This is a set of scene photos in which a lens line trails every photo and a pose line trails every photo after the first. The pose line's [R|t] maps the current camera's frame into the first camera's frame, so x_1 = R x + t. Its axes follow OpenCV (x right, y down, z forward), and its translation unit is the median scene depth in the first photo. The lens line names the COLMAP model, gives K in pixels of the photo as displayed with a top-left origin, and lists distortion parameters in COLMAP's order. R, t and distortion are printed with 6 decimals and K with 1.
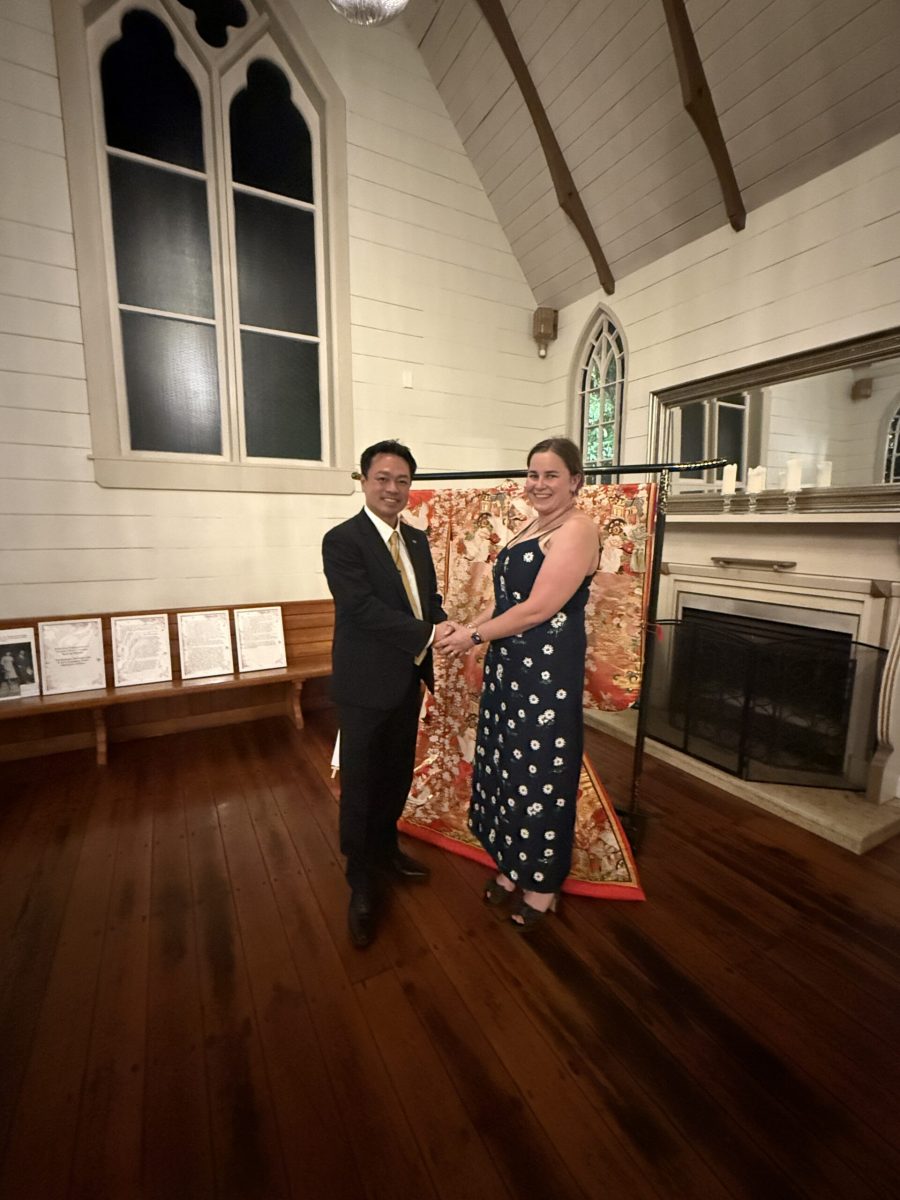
lens RADIAL K [[533.0, 0, 450.0], [0, 533.0, 600.0], [0, 0, 1]] dist [0.017142, 0.000512]
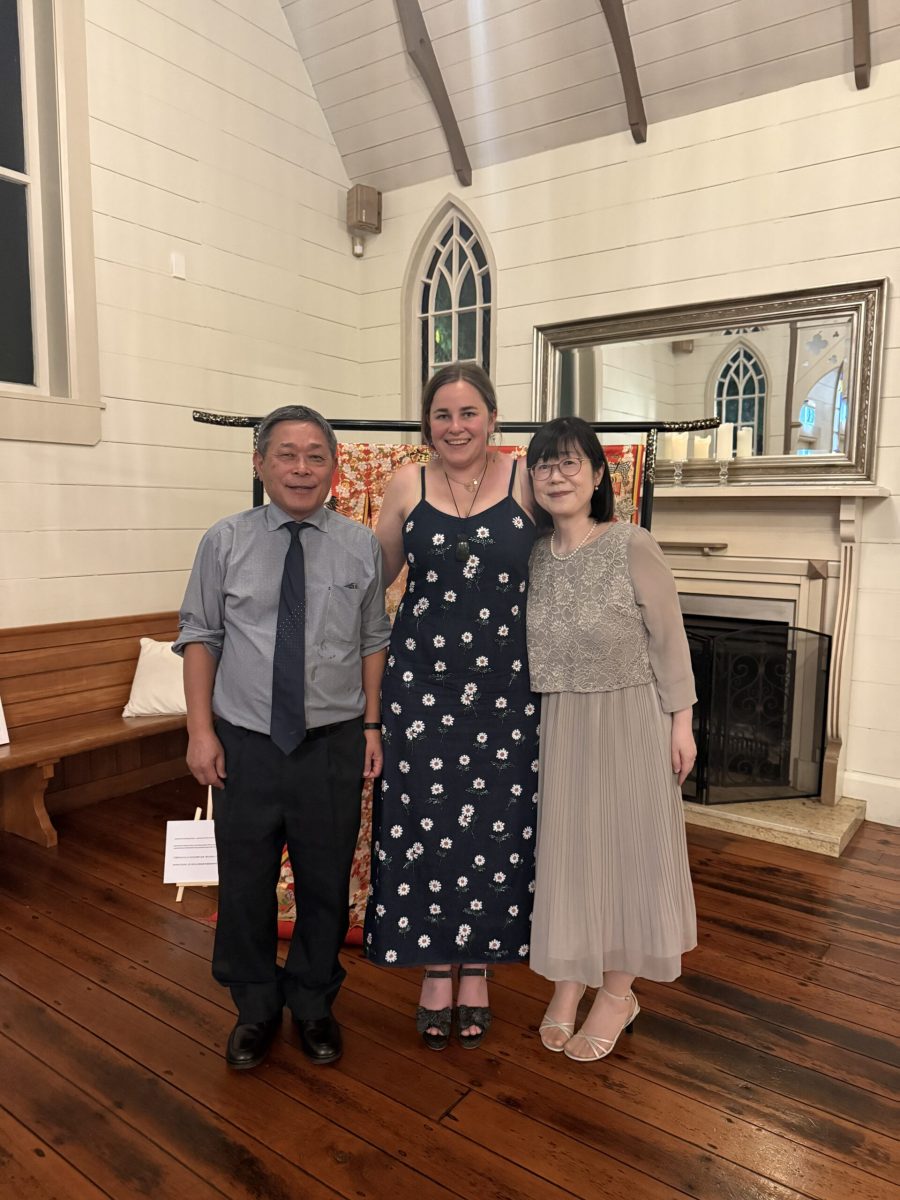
lens RADIAL K [[852.3, 0, 450.0], [0, 852.3, 600.0], [0, 0, 1]] dist [0.106380, -0.120224]
pose [[0.903067, -0.041900, 0.427450, -0.340411], [0.055730, 0.998248, -0.019889, 0.022320], [-0.425868, 0.041782, 0.903820, -0.048960]]
